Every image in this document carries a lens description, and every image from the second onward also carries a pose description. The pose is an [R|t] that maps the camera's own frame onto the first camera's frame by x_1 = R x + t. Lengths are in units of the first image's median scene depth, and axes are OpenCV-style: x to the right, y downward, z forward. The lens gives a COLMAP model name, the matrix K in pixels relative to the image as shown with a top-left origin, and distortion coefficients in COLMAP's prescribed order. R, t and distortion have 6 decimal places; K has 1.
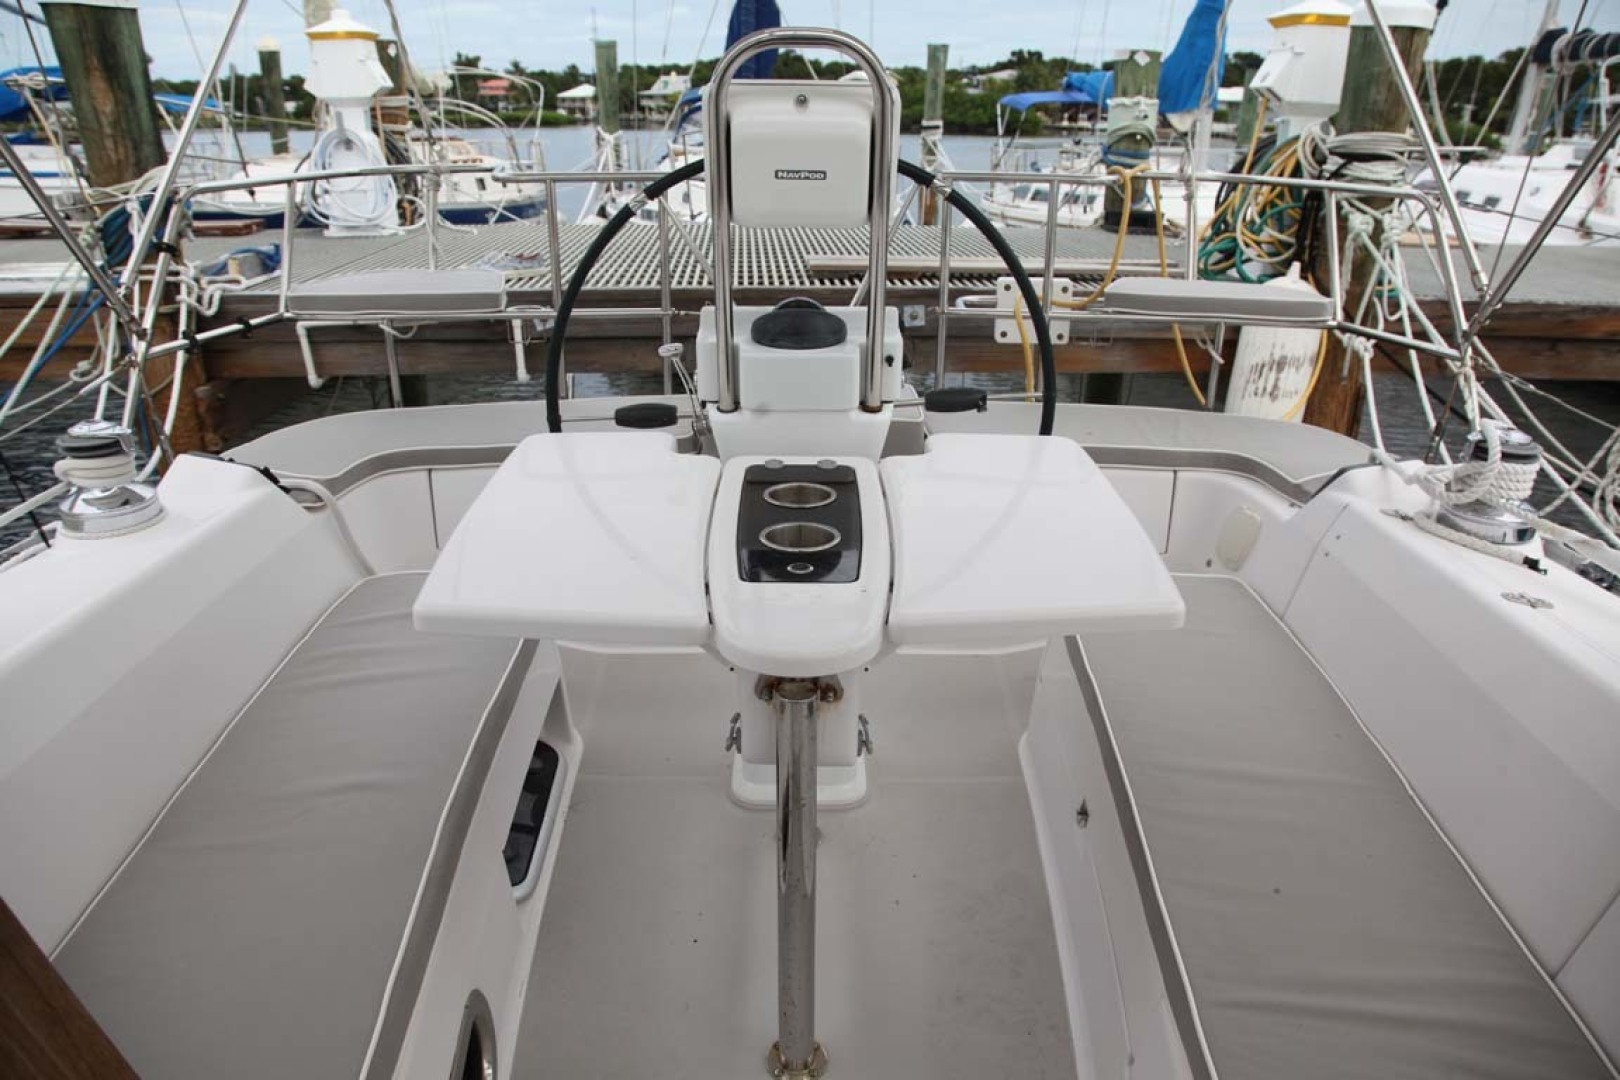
lens RADIAL K [[1036.5, 0, 809.5], [0, 1036.5, 592.4], [0, 0, 1]] dist [-0.036187, 0.030094]
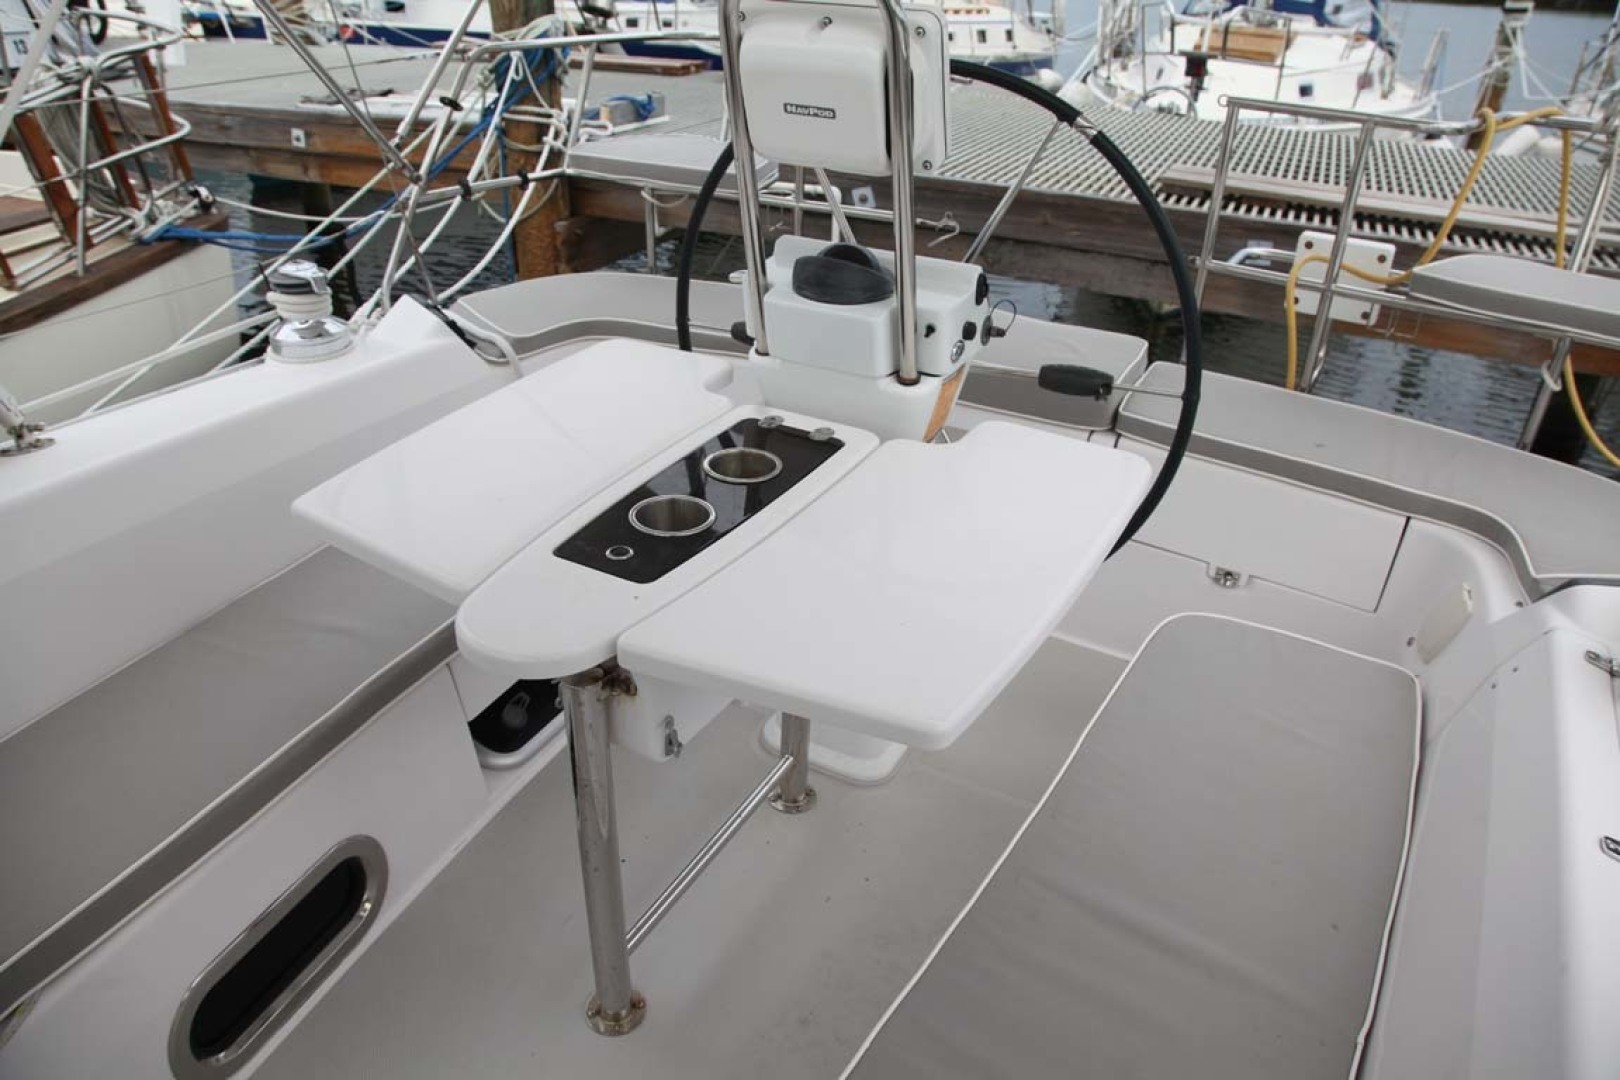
lens RADIAL K [[1045.1, 0, 813.9], [0, 1045.1, 589.5], [0, 0, 1]] dist [-0.061273, 0.033567]
pose [[0.895205, 0.264962, -0.358334, 0.215035], [-0.222119, 0.962349, 0.156680, -0.076844], [0.386356, -0.060668, 0.920352, 0.084099]]
